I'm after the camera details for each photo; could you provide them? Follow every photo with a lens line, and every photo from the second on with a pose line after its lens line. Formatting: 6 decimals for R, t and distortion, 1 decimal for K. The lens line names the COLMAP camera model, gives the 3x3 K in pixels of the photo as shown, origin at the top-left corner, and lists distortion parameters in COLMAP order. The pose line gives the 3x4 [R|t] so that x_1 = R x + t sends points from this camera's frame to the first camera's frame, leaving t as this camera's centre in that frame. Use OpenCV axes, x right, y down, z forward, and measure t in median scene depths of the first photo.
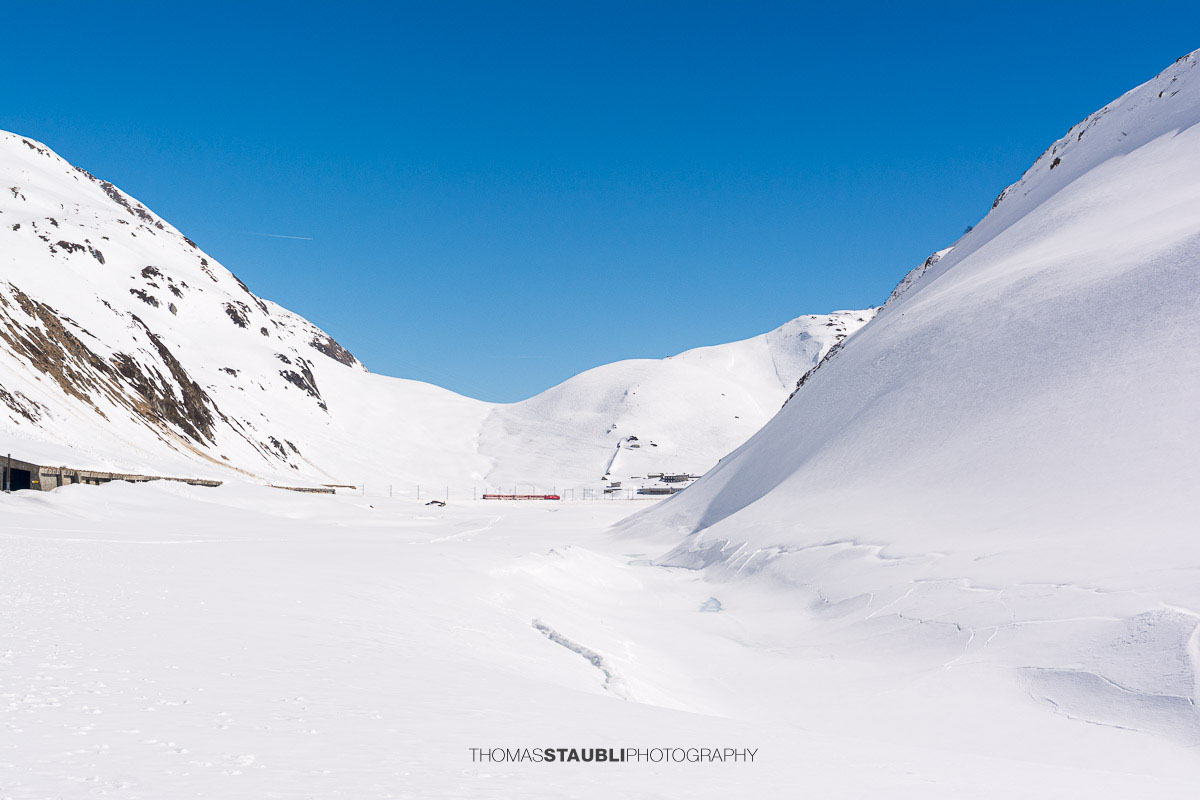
lens RADIAL K [[1305.4, 0, 599.7], [0, 1305.4, 447.2], [0, 0, 1]] dist [-0.069219, 0.009736]
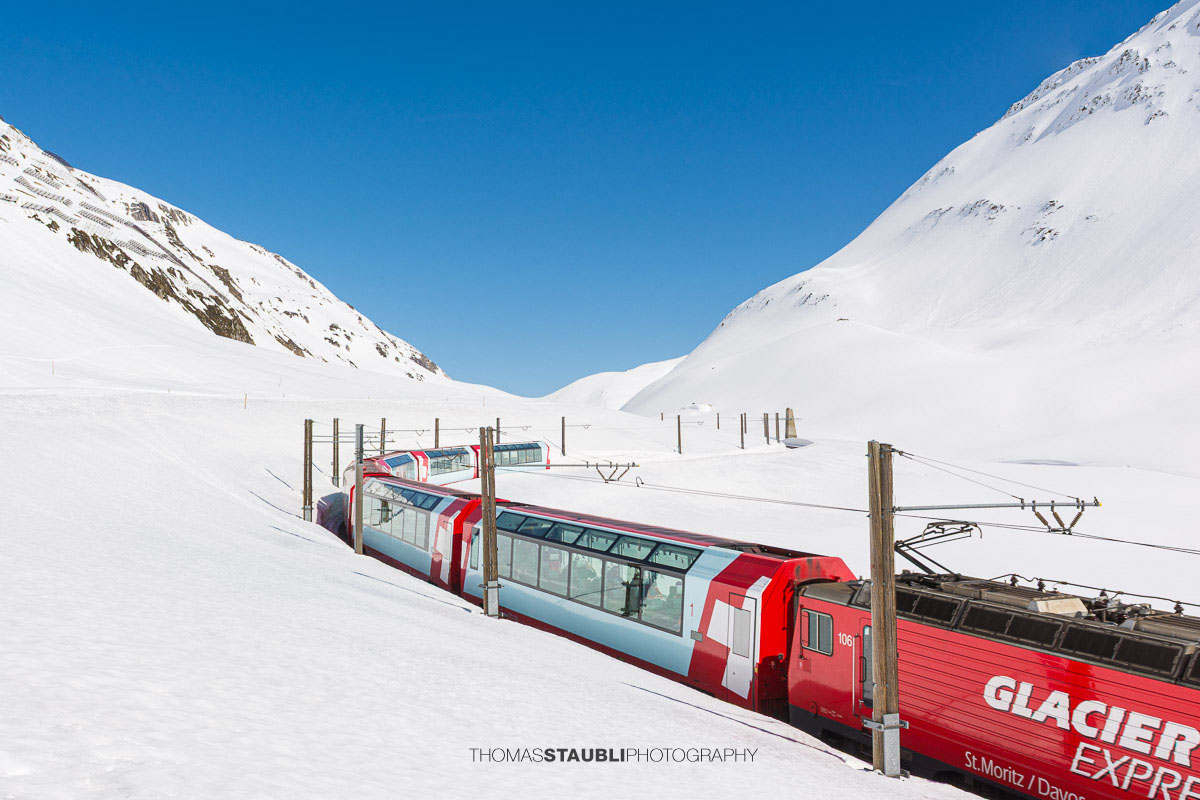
lens RADIAL K [[1234.8, 0, 600.0], [0, 1234.8, 400.0], [0, 0, 1]] dist [-0.008114, 0.023022]
pose [[0.999670, -0.008408, -0.024280, 0.055356], [0.007973, 0.999806, -0.017984, -0.001134], [0.024426, 0.017784, 0.999543, -0.636985]]
